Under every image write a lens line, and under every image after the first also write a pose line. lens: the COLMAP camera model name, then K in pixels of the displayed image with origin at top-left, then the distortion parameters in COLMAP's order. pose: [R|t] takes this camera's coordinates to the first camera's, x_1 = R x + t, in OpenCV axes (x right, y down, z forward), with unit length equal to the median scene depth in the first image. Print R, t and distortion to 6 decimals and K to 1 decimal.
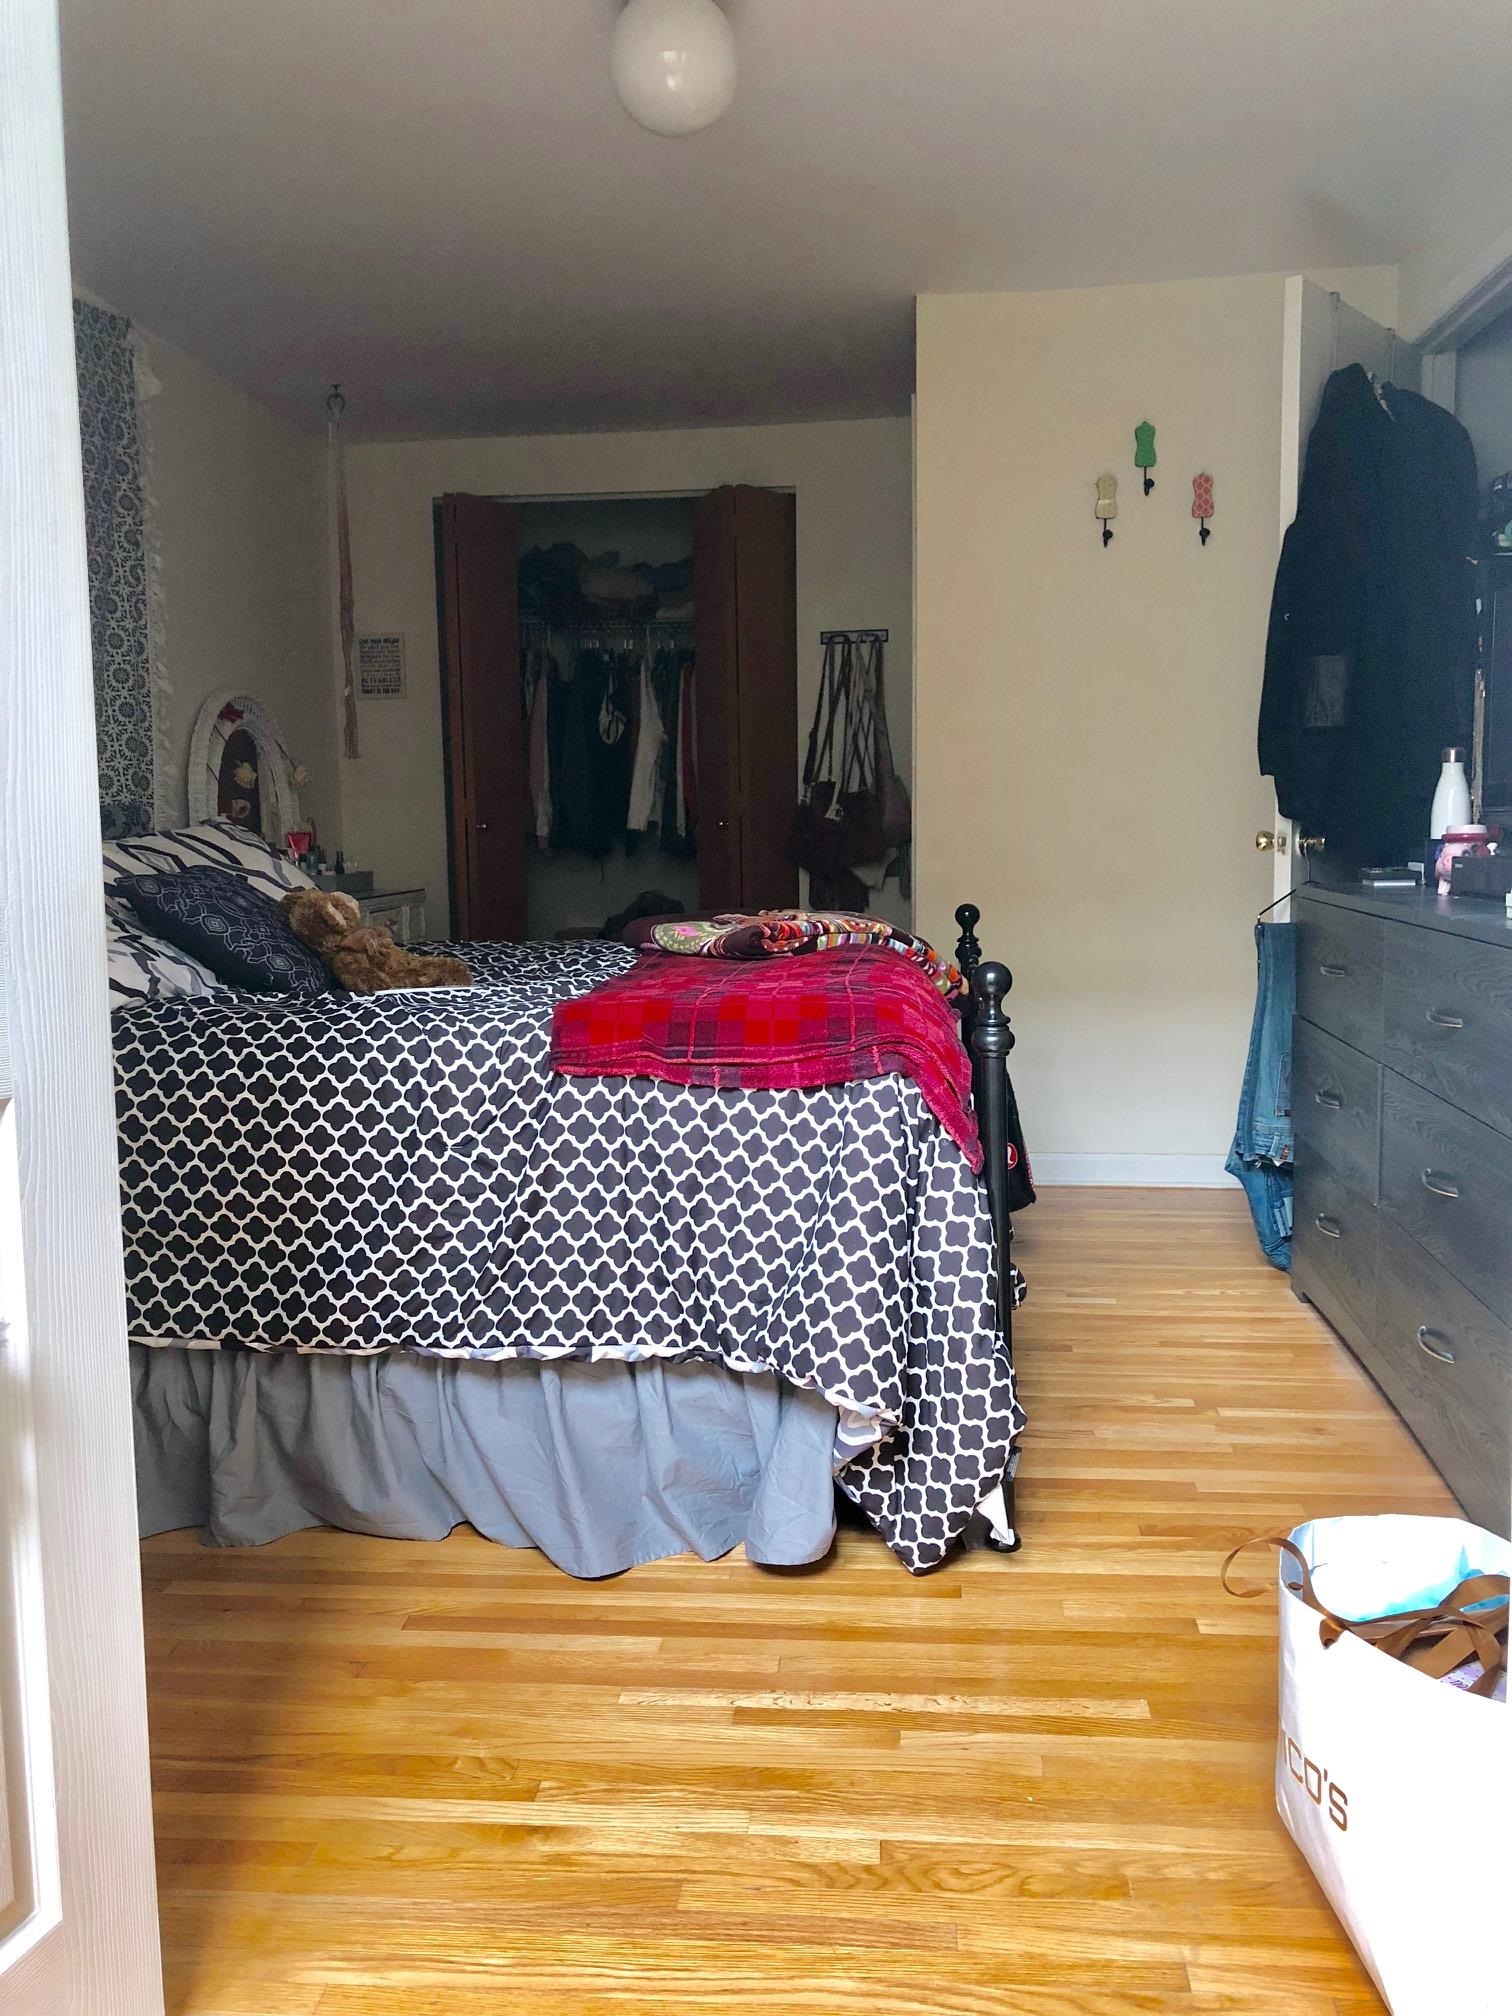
lens RADIAL K [[1656.6, 0, 760.8], [0, 1656.6, 999.8], [0, 0, 1]] dist [0.052675, -0.087938]
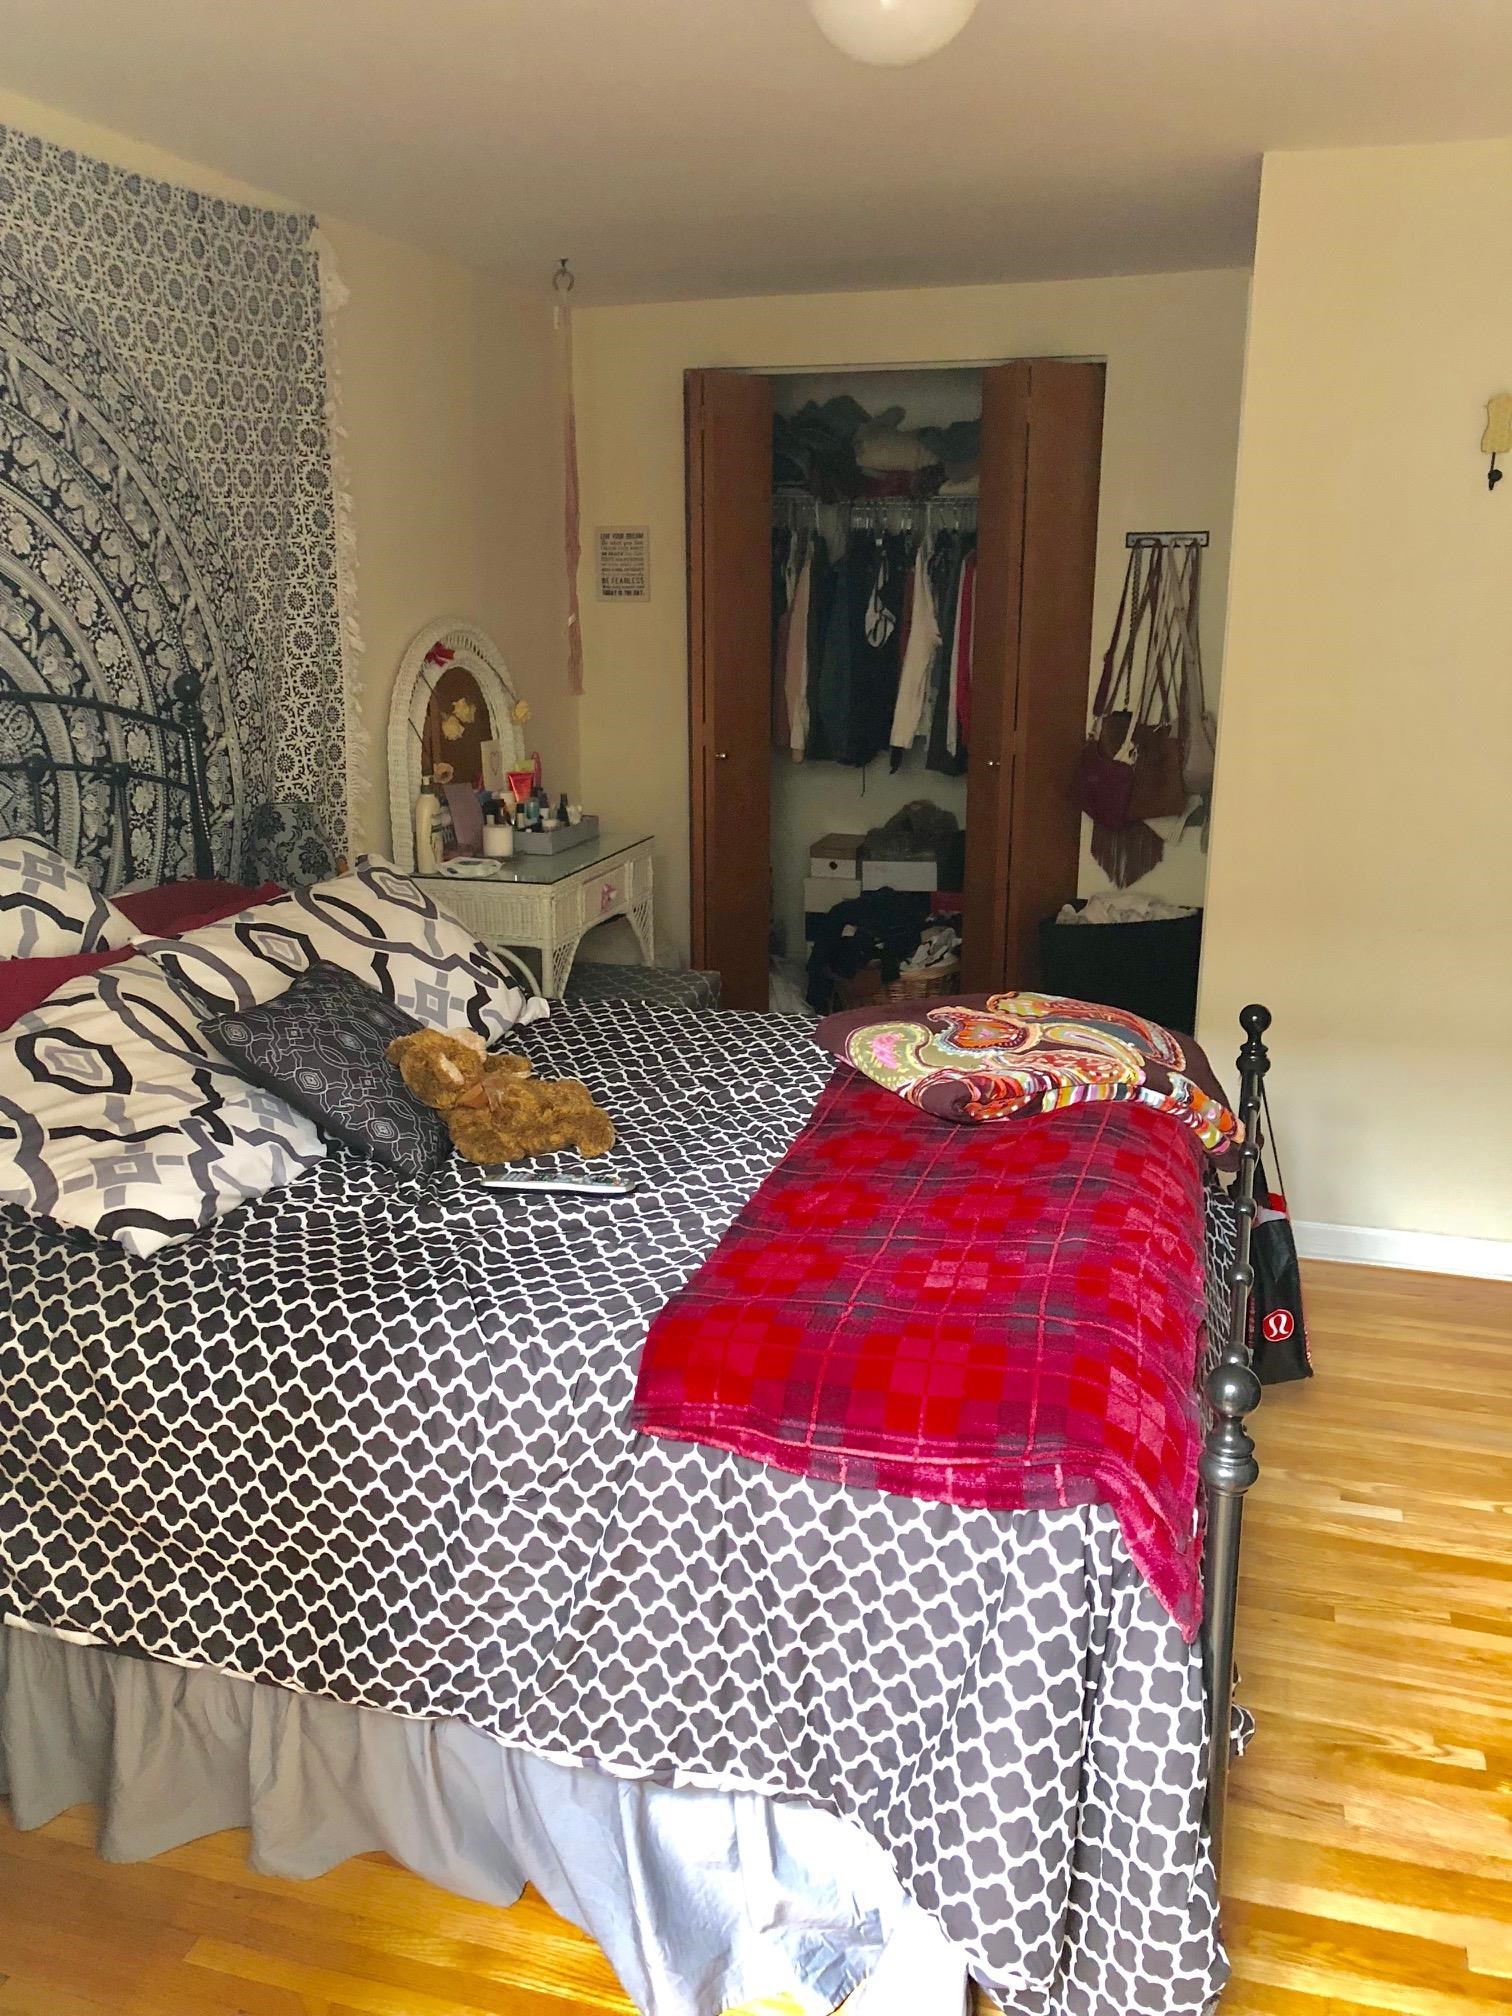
lens RADIAL K [[1656.6, 0, 744.2], [0, 1656.6, 1004.5], [0, 0, 1]] dist [0.052675, -0.087938]
pose [[0.979244, 0.063871, -0.192360, 0.055892], [-0.034172, 0.987491, 0.153927, -0.253258], [0.199785, -0.144159, 0.969177, 0.262634]]
